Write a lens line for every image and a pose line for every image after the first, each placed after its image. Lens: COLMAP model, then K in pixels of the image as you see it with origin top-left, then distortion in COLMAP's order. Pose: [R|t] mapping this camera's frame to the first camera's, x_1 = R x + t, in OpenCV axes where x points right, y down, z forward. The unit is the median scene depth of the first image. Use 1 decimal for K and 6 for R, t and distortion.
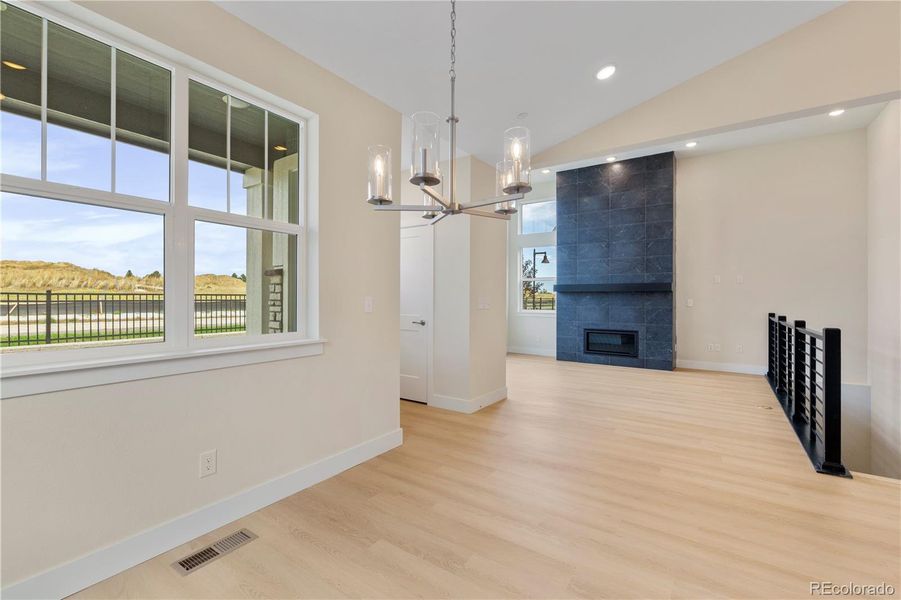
lens RADIAL K [[388.1, 0, 453.2], [0, 388.1, 297.0], [0, 0, 1]] dist [-0.002118, 0.000188]
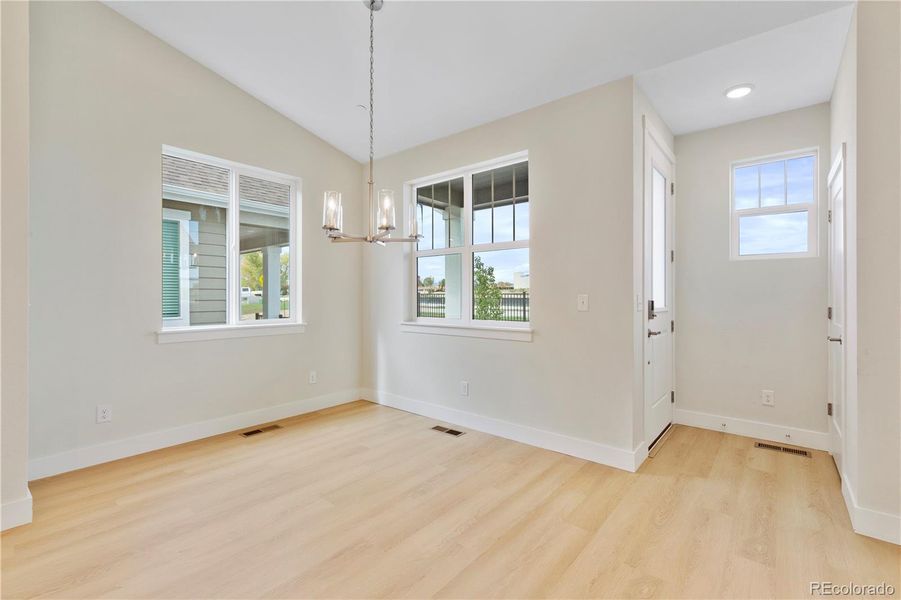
lens RADIAL K [[388.1, 0, 452.7], [0, 388.1, 301.7], [0, 0, 1]] dist [-0.002118, 0.000188]
pose [[-0.100808, 0.001894, -0.994904, 0.902758], [0.008362, 0.999964, 0.001057, 0.016629], [0.994871, -0.008213, -0.100821, 0.873516]]
